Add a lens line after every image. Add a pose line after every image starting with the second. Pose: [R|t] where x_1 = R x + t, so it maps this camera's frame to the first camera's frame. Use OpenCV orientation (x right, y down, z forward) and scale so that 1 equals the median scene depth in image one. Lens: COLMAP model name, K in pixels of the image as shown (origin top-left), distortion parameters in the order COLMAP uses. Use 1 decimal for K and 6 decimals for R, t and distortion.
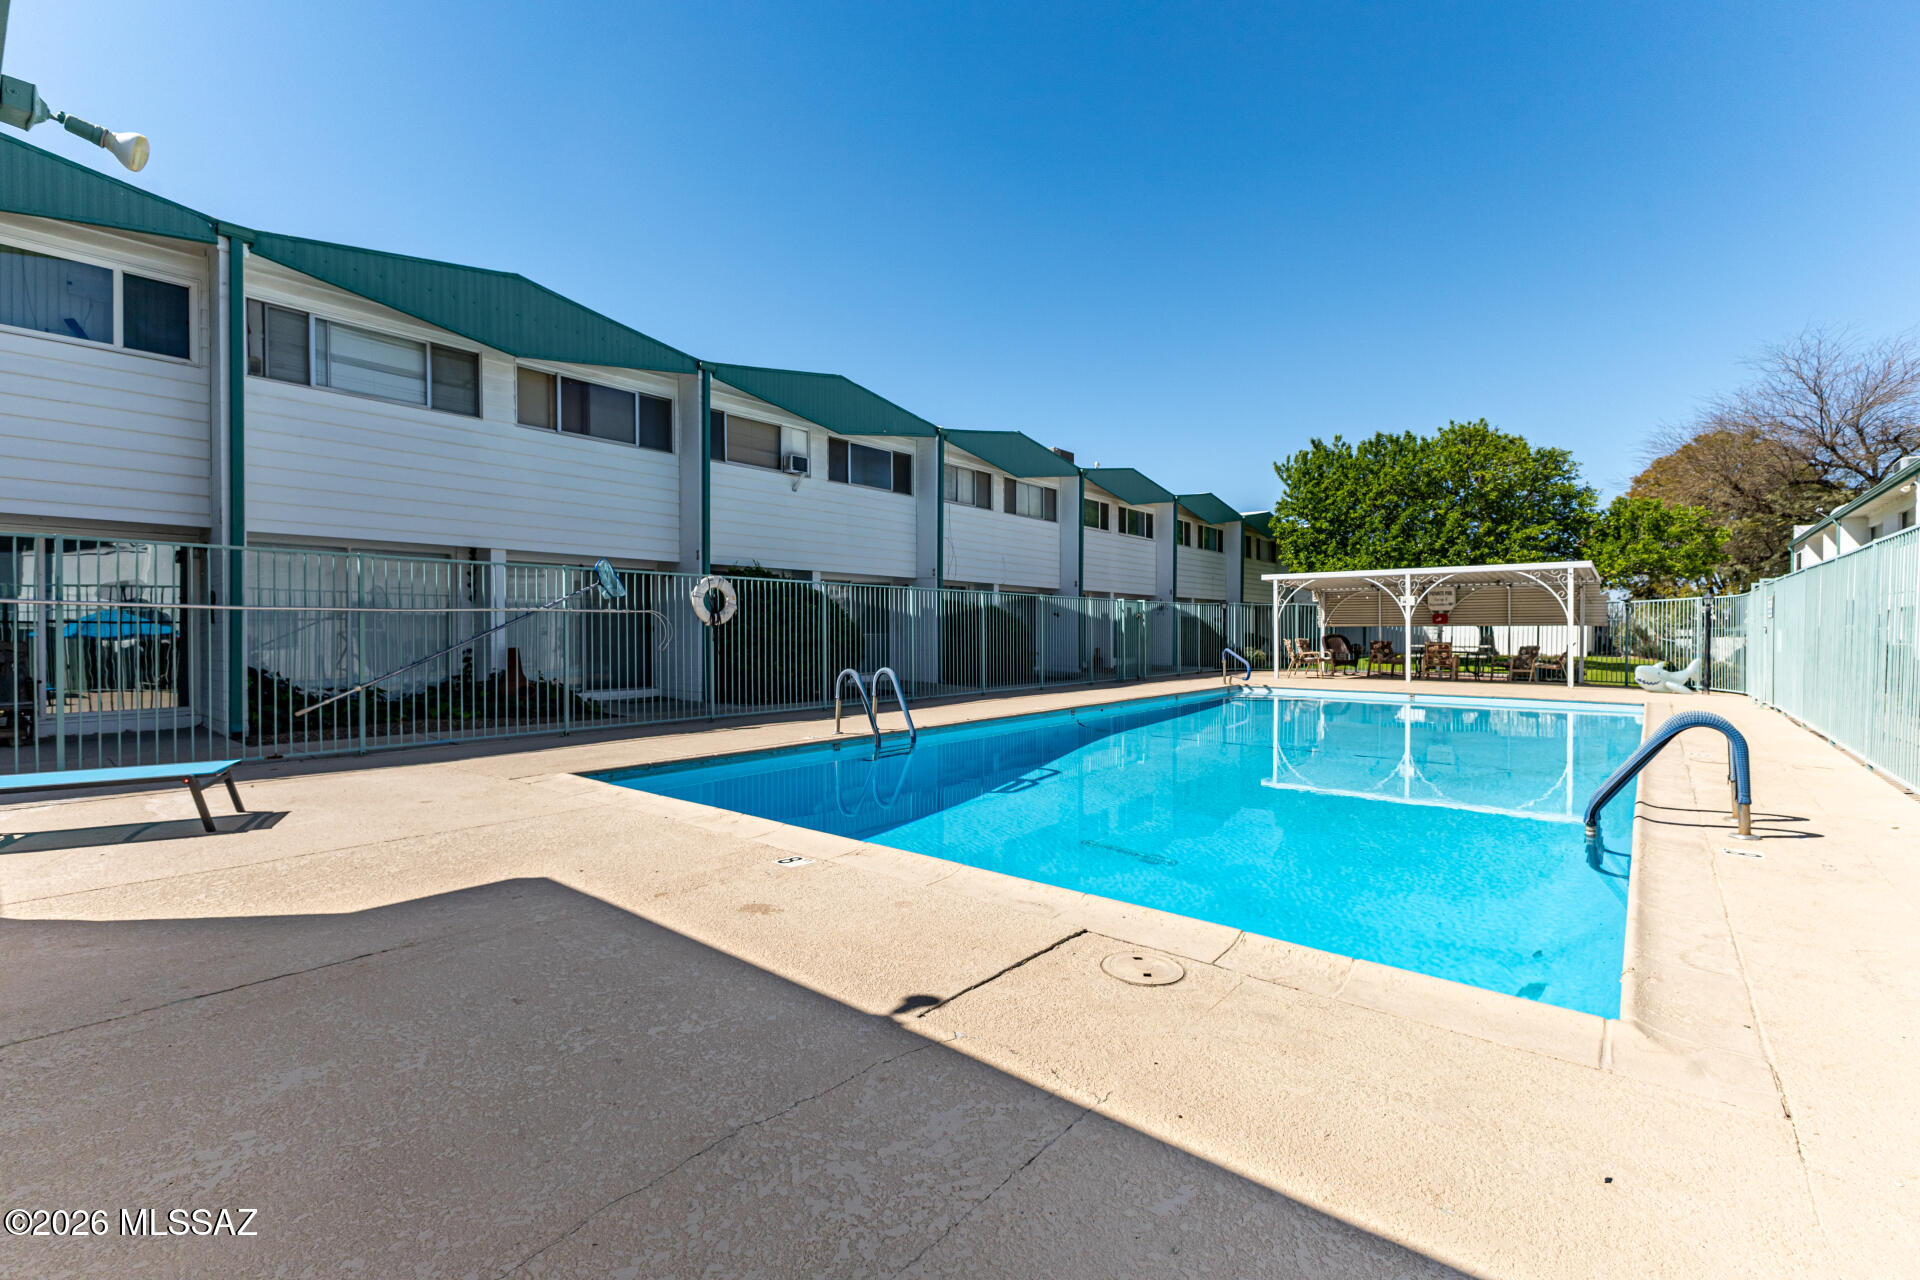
lens RADIAL K [[835.0, 0, 976.3], [0, 835.0, 650.1], [0, 0, 1]] dist [0.010831, -0.001315]
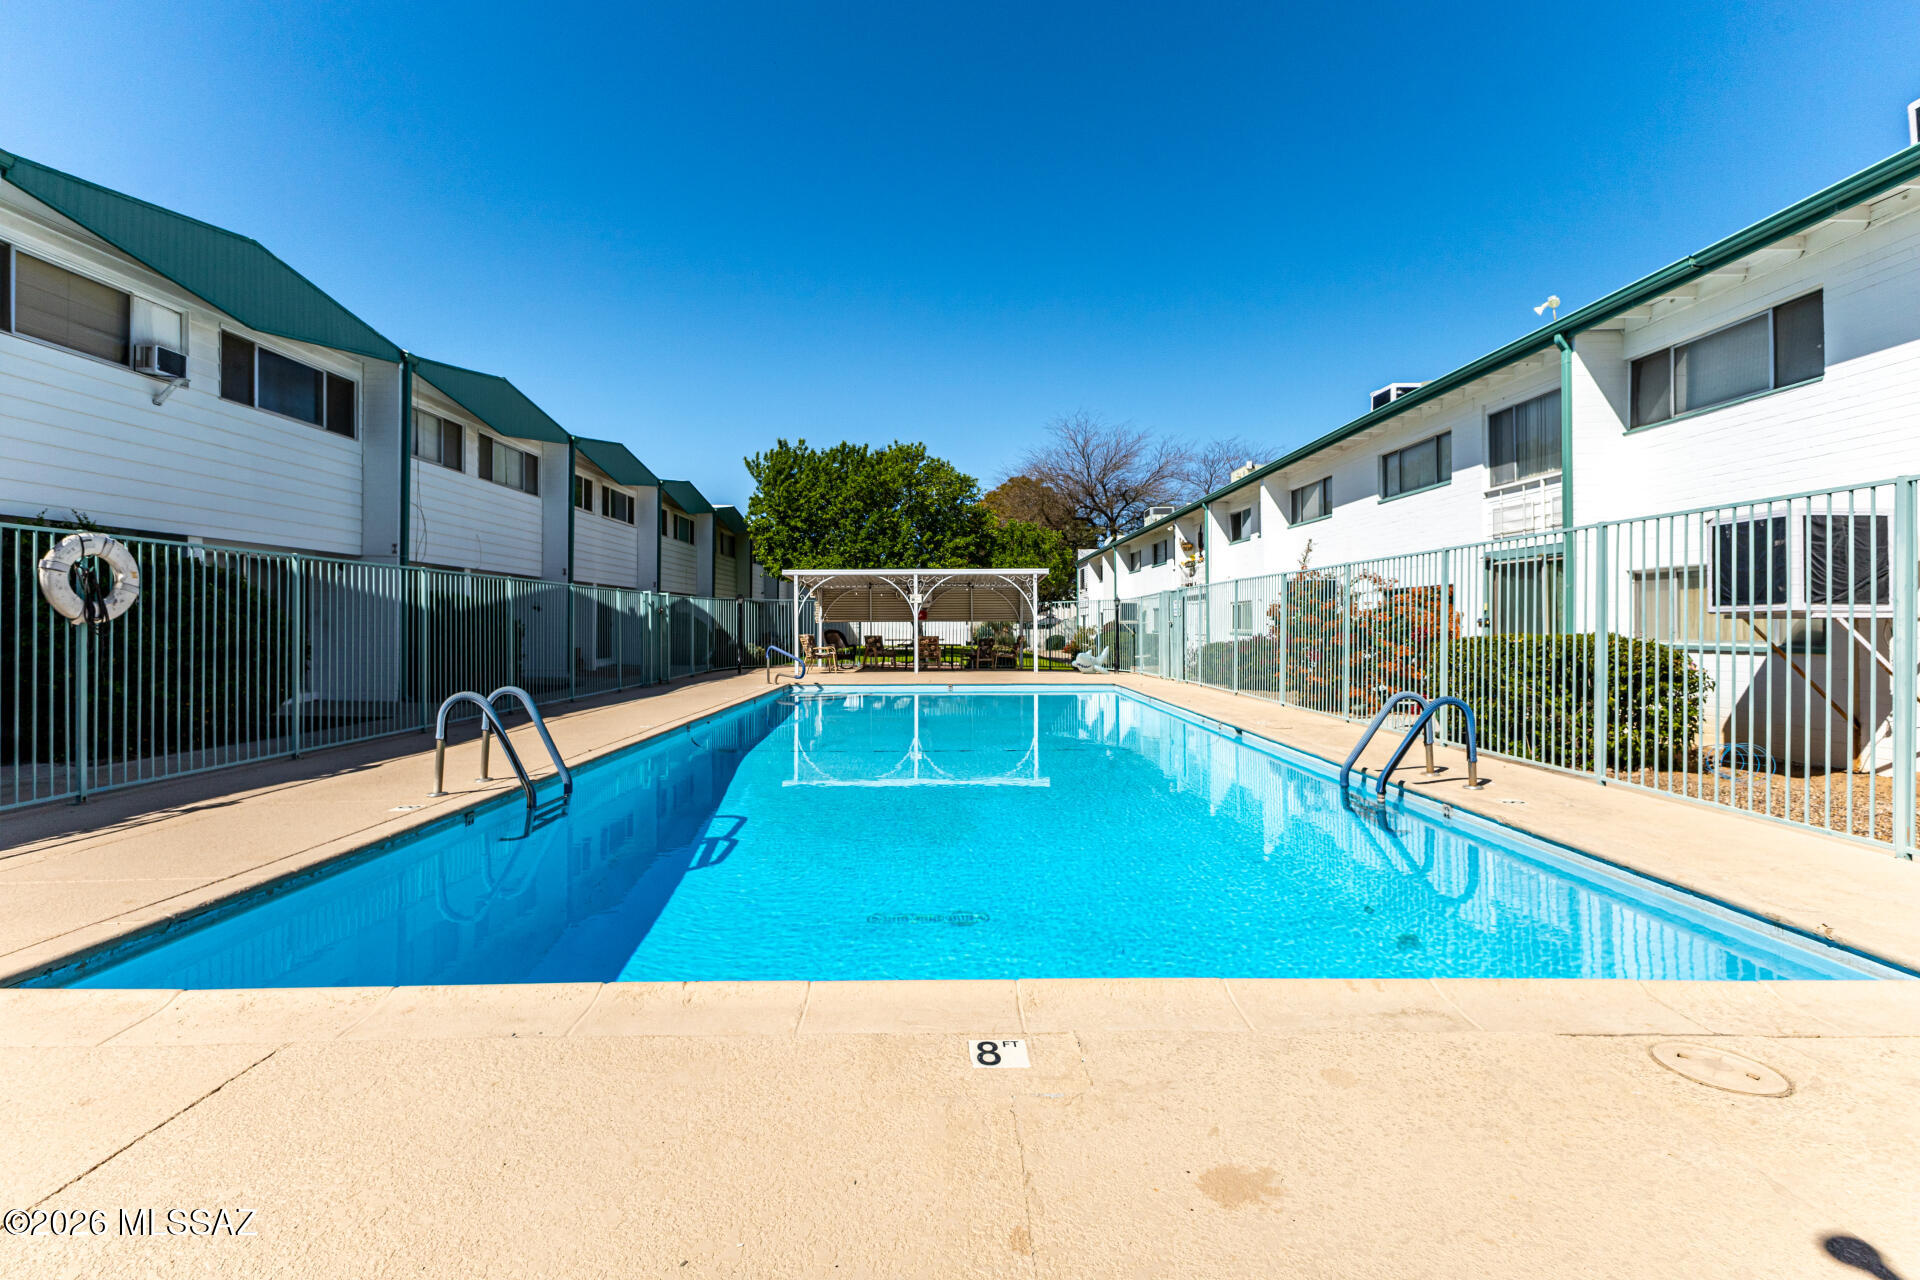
lens RADIAL K [[835.0, 0, 953.8], [0, 835.0, 620.0], [0, 0, 1]] dist [0.010831, -0.001315]
pose [[0.774293, -0.000690, 0.632827, -0.130533], [0.020088, 0.999522, -0.023488, -0.004654], [-0.632508, 0.030899, 0.773937, 0.128640]]
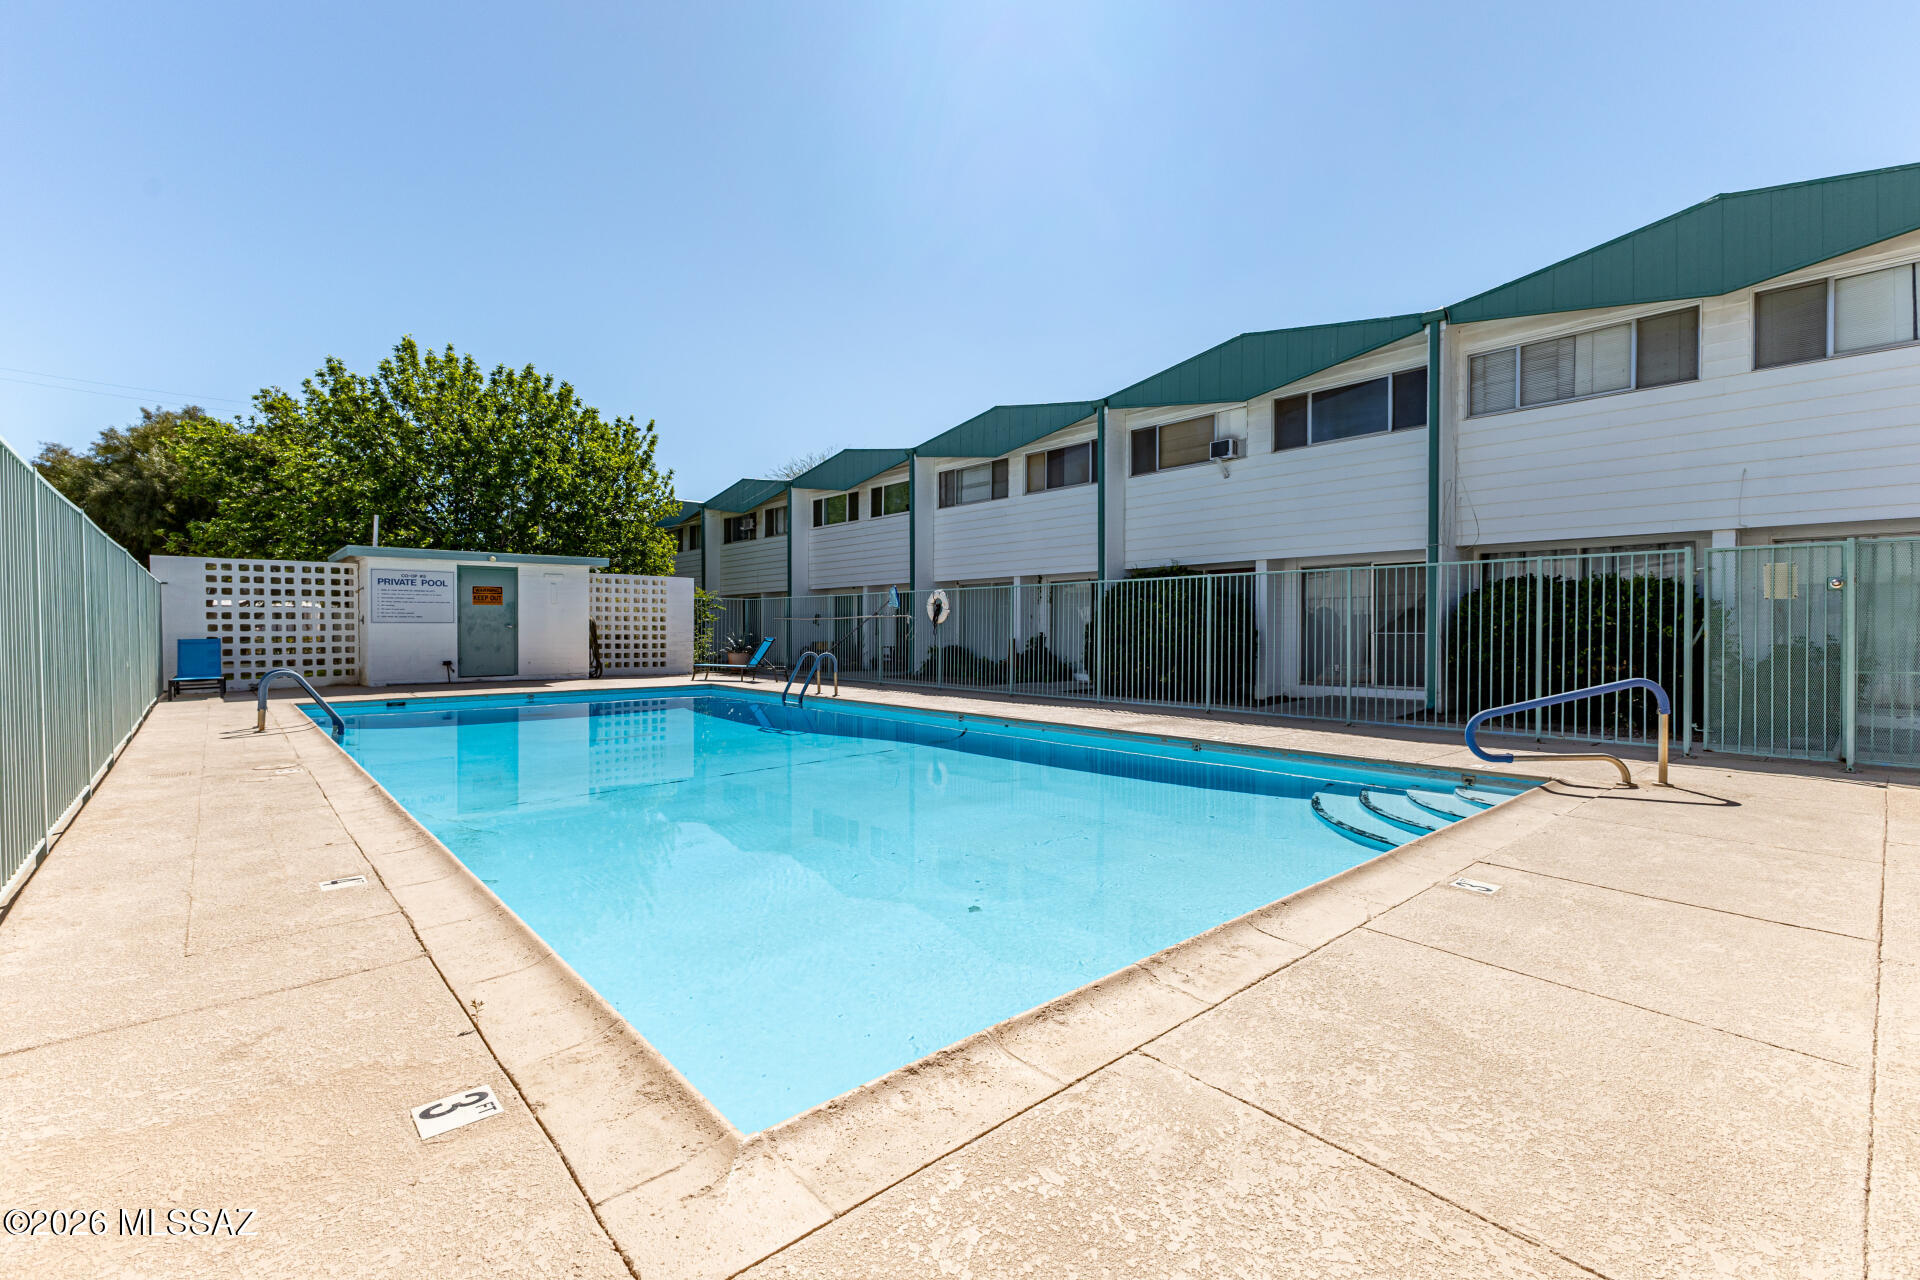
lens RADIAL K [[786.7, 0, 977.1], [0, 786.7, 645.4], [0, 0, 1]] dist [0.013189, 0.000080]
pose [[-0.096905, 0.016104, -0.995163, 0.577732], [-0.019377, 0.999649, 0.018063, -0.010533], [0.995105, 0.021034, -0.096559, 0.677189]]
